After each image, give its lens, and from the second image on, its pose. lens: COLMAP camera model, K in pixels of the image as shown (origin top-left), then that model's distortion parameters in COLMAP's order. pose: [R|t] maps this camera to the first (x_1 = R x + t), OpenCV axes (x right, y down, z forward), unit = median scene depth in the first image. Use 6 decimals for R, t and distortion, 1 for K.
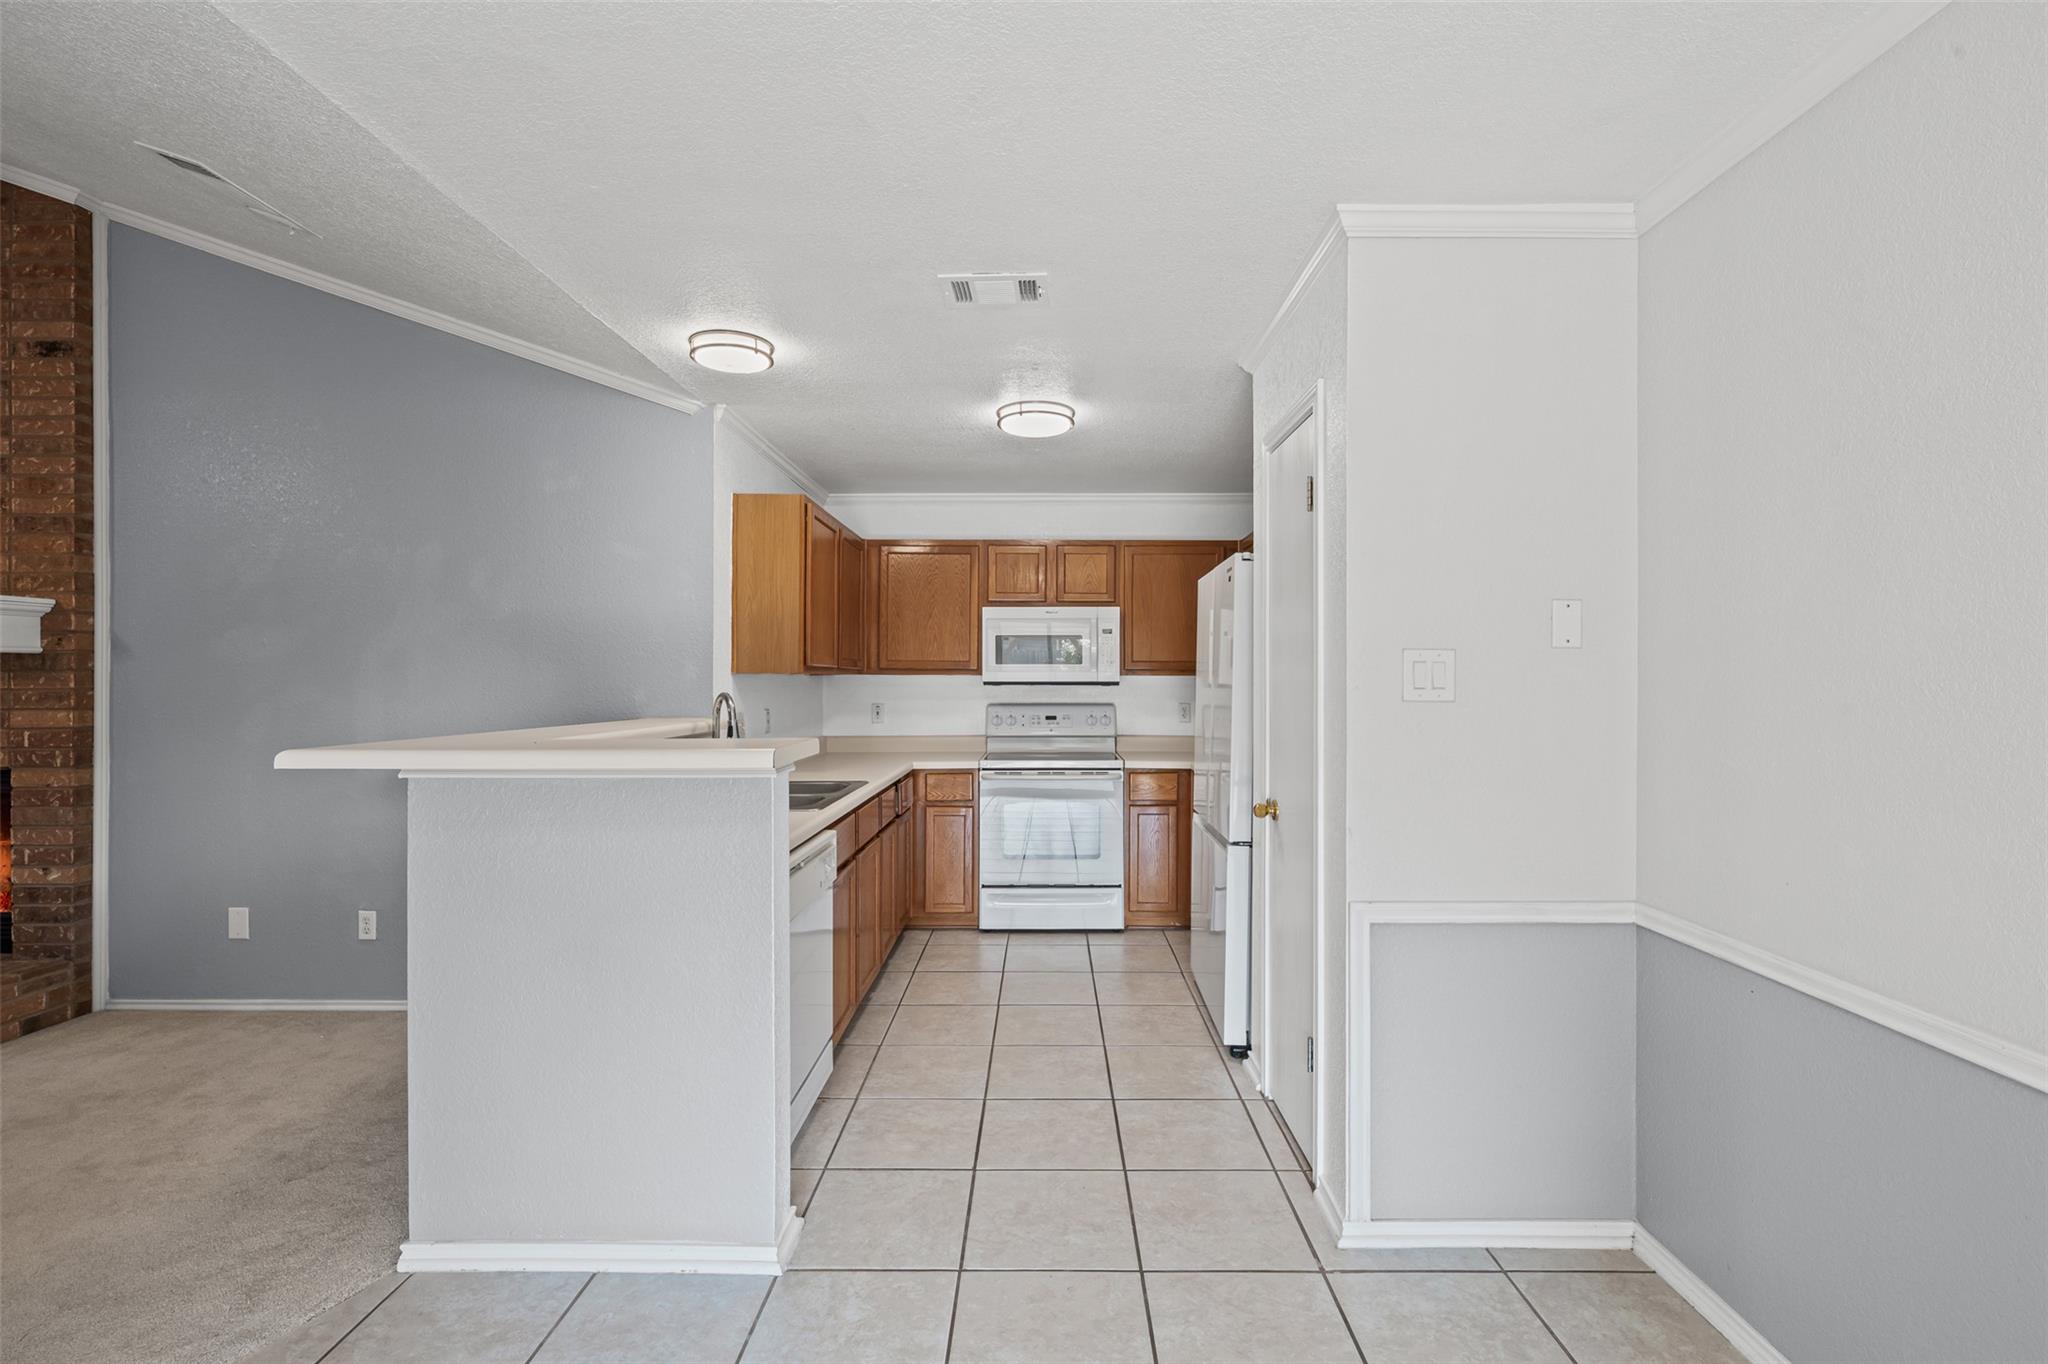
lens RADIAL K [[880.4, 0, 1043.5], [0, 880.4, 679.3], [0, 0, 1]] dist [-0.000539, 0.000136]
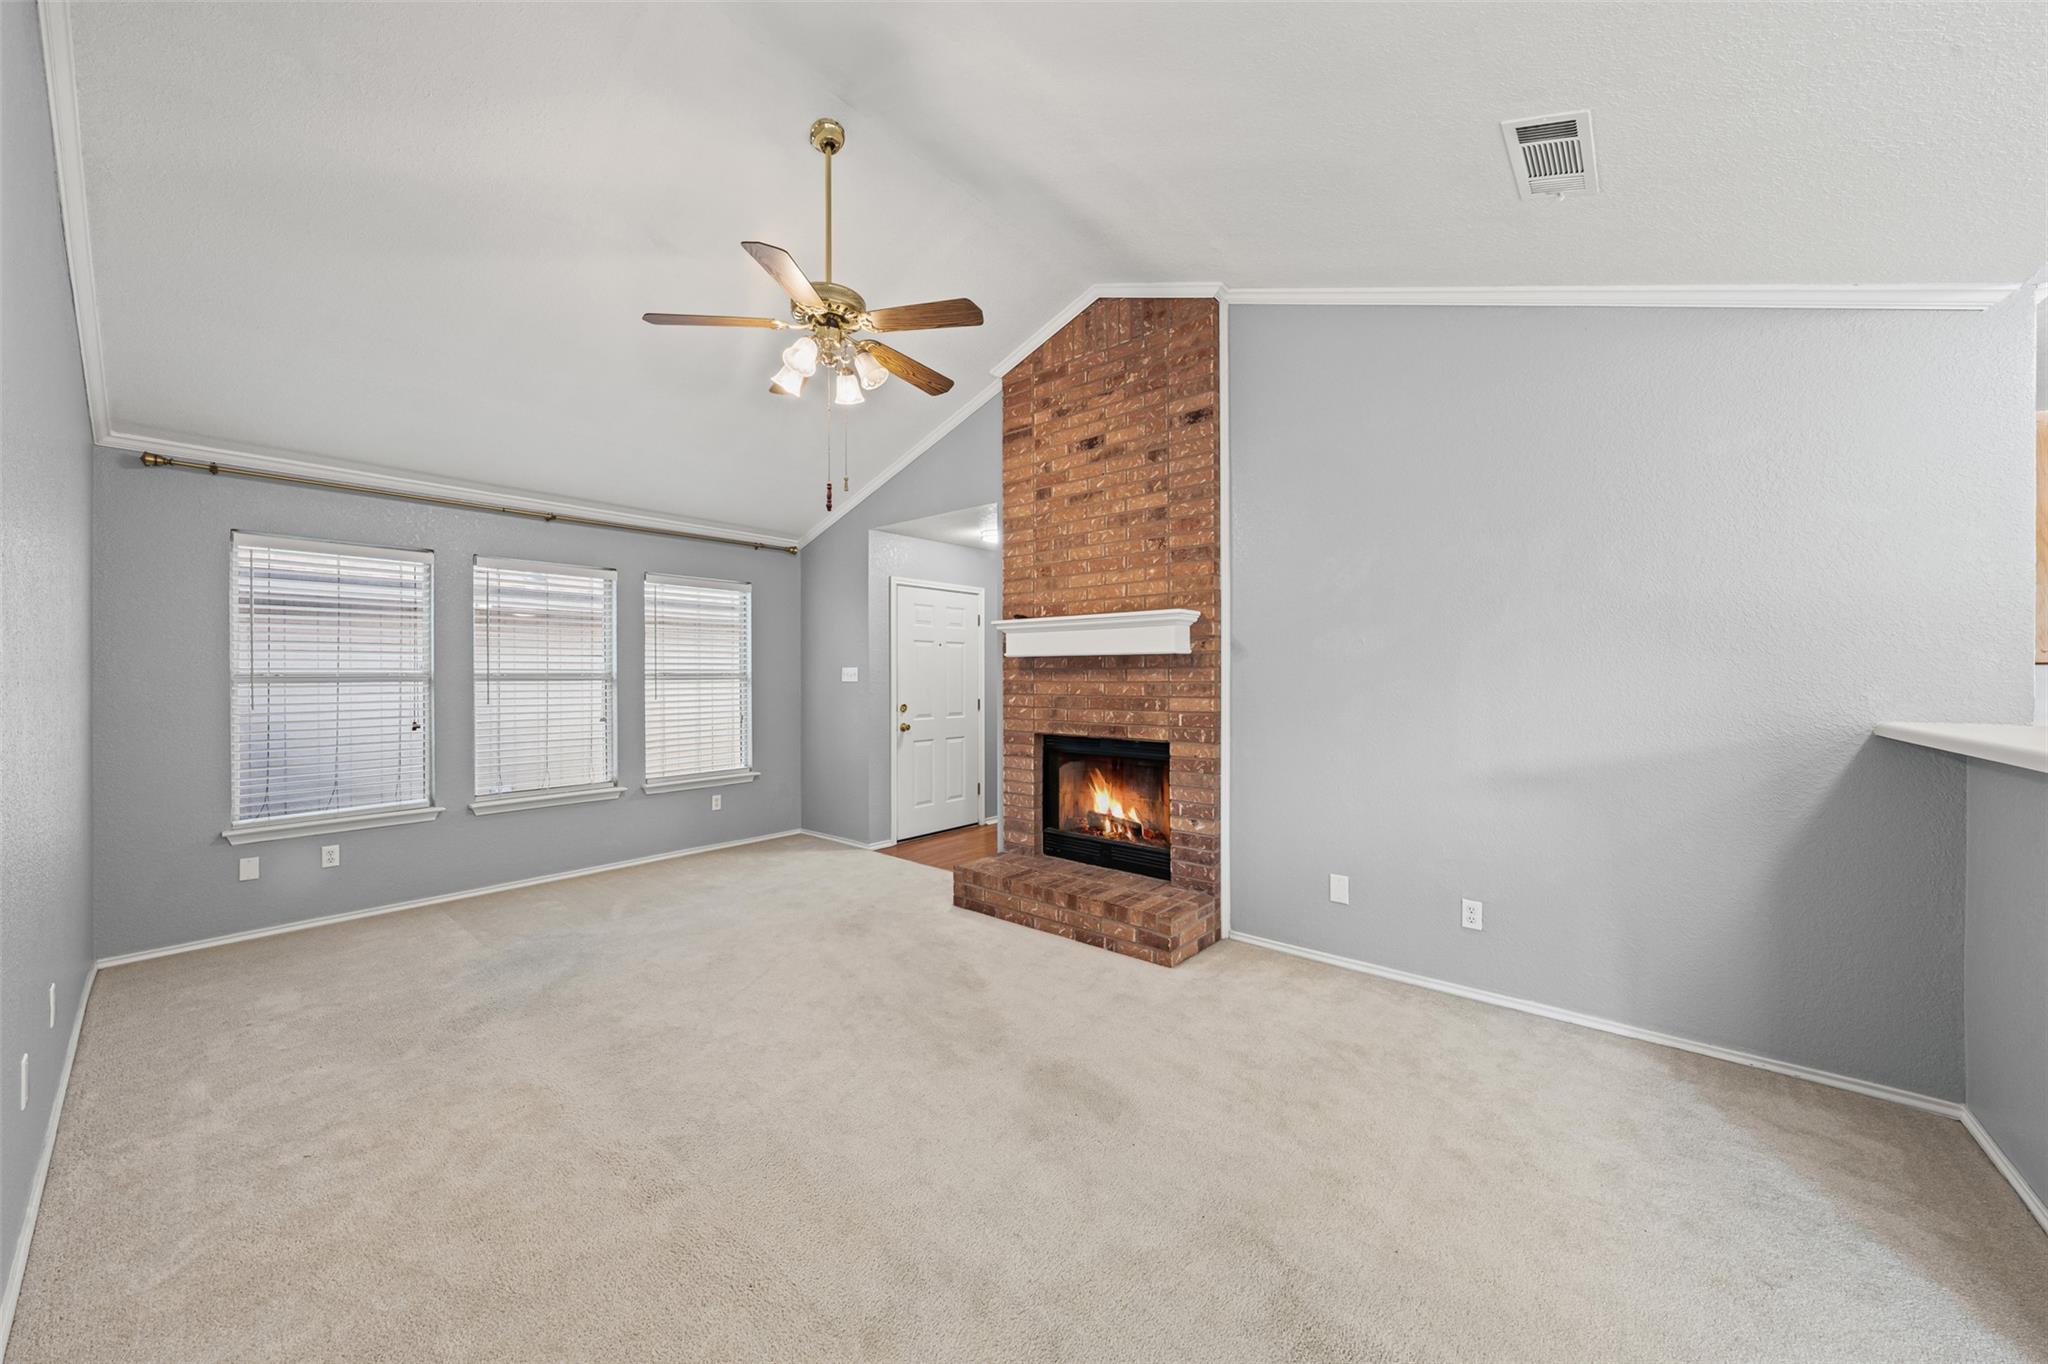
lens RADIAL K [[723.3, 0, 1025.9], [0, 723.3, 675.7], [0, 0, 1]] dist [-0.000916, 0.000008]
pose [[0.766945, -0.001053, -0.641712, -0.634747], [0.004364, 0.999984, 0.003574, -0.002363], [0.641698, -0.005542, 0.766937, 0.028869]]
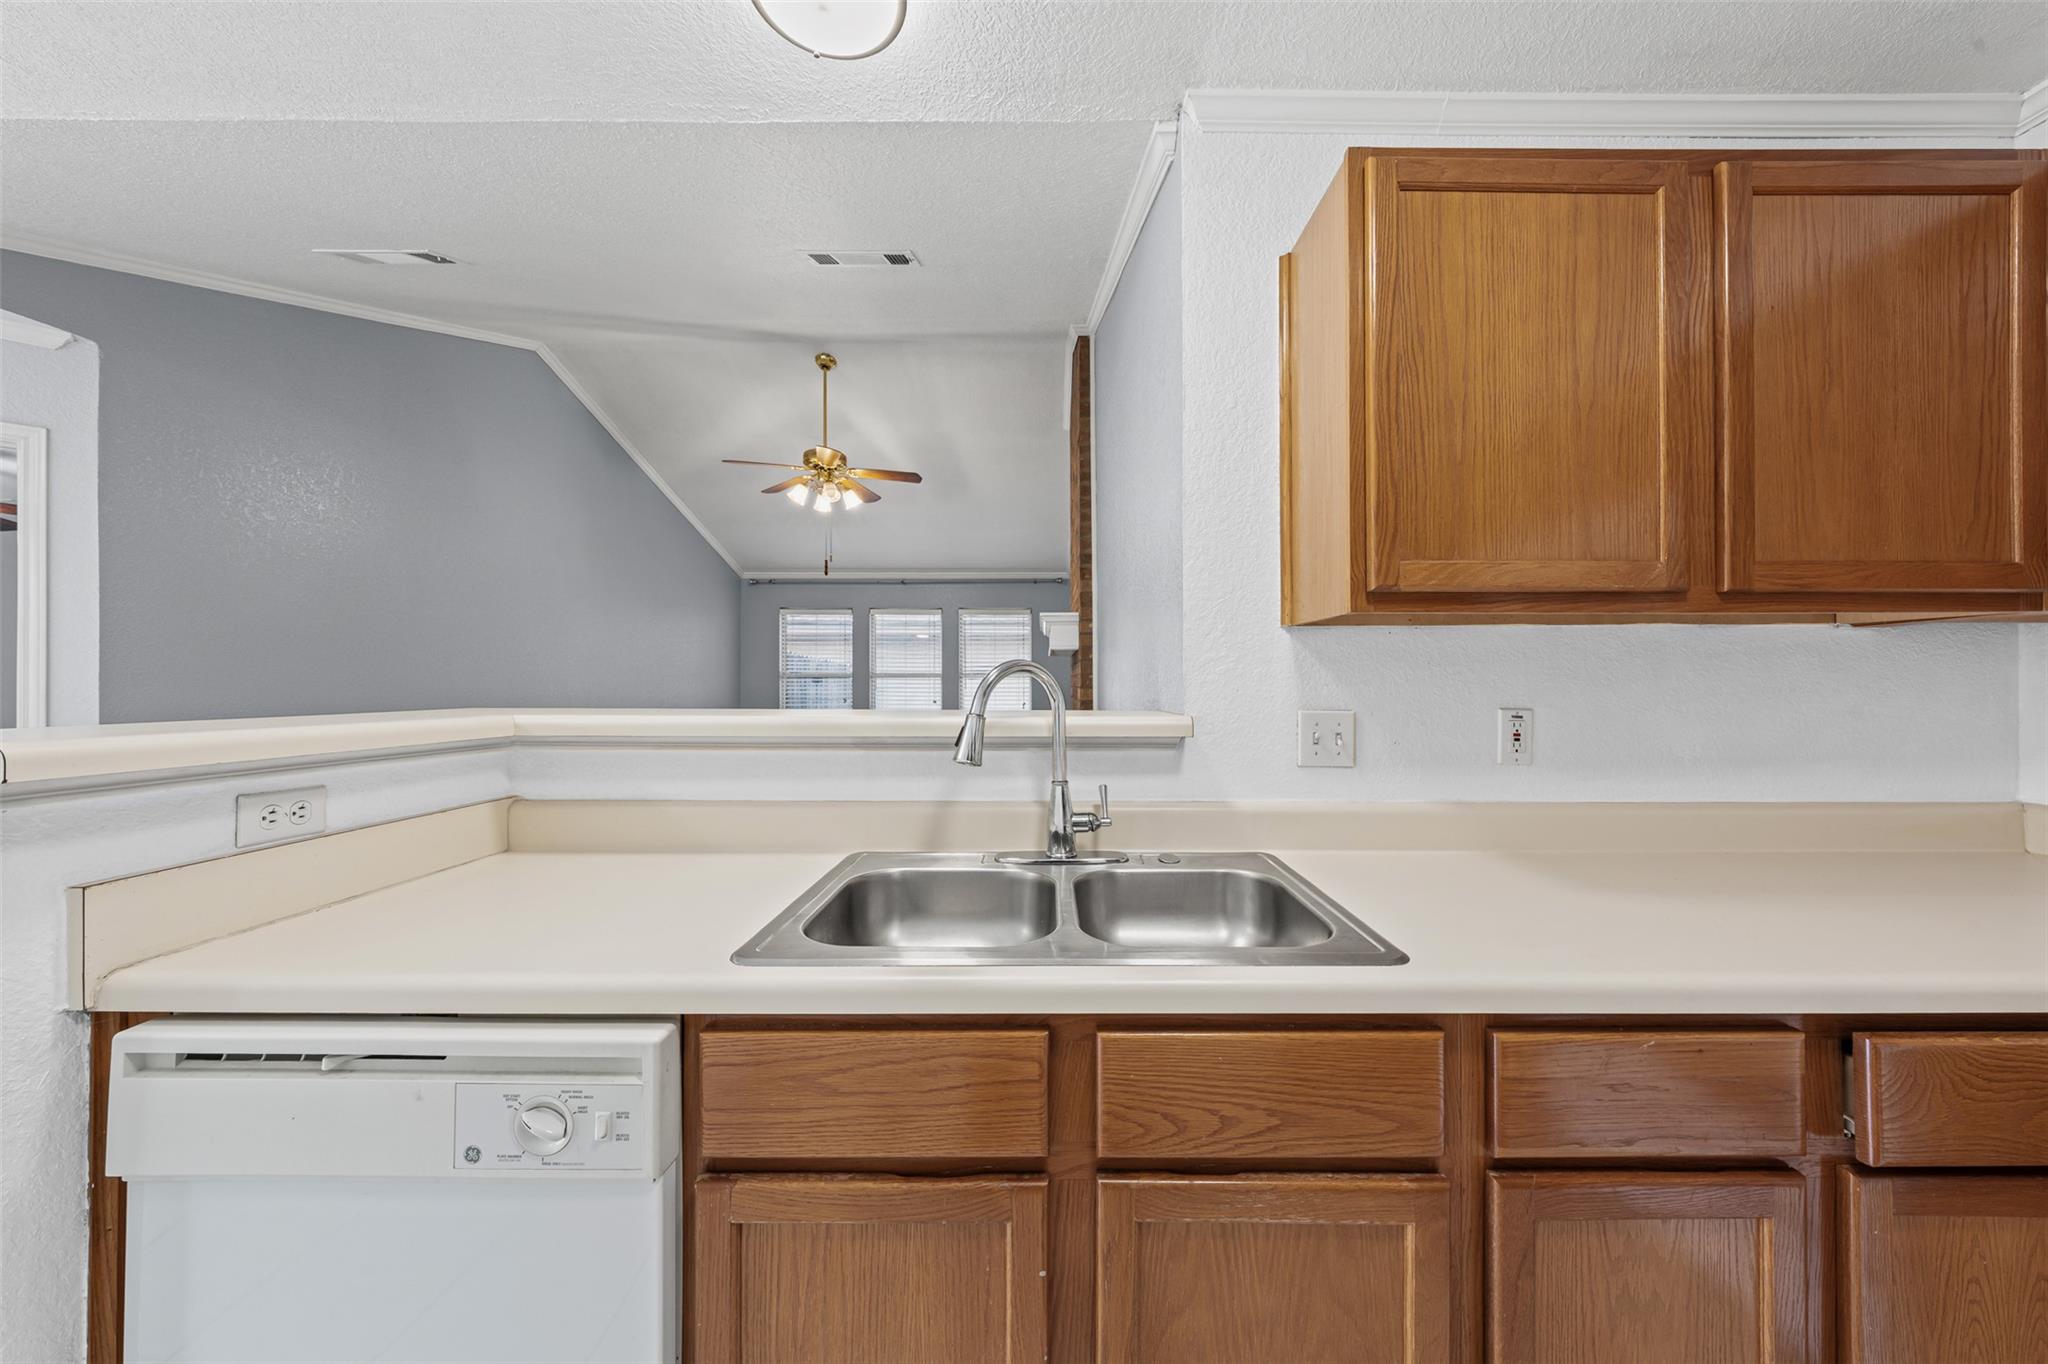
lens RADIAL K [[697.6, 0, 1048.0], [0, 697.6, 677.1], [0, 0, 1]] dist [-0.002199, 0.000103]
pose [[0.003490, -0.008118, -0.999961, 0.033272], [0.002532, 0.999964, -0.008109, 0.025429], [0.999991, -0.002503, 0.003511, 0.932828]]
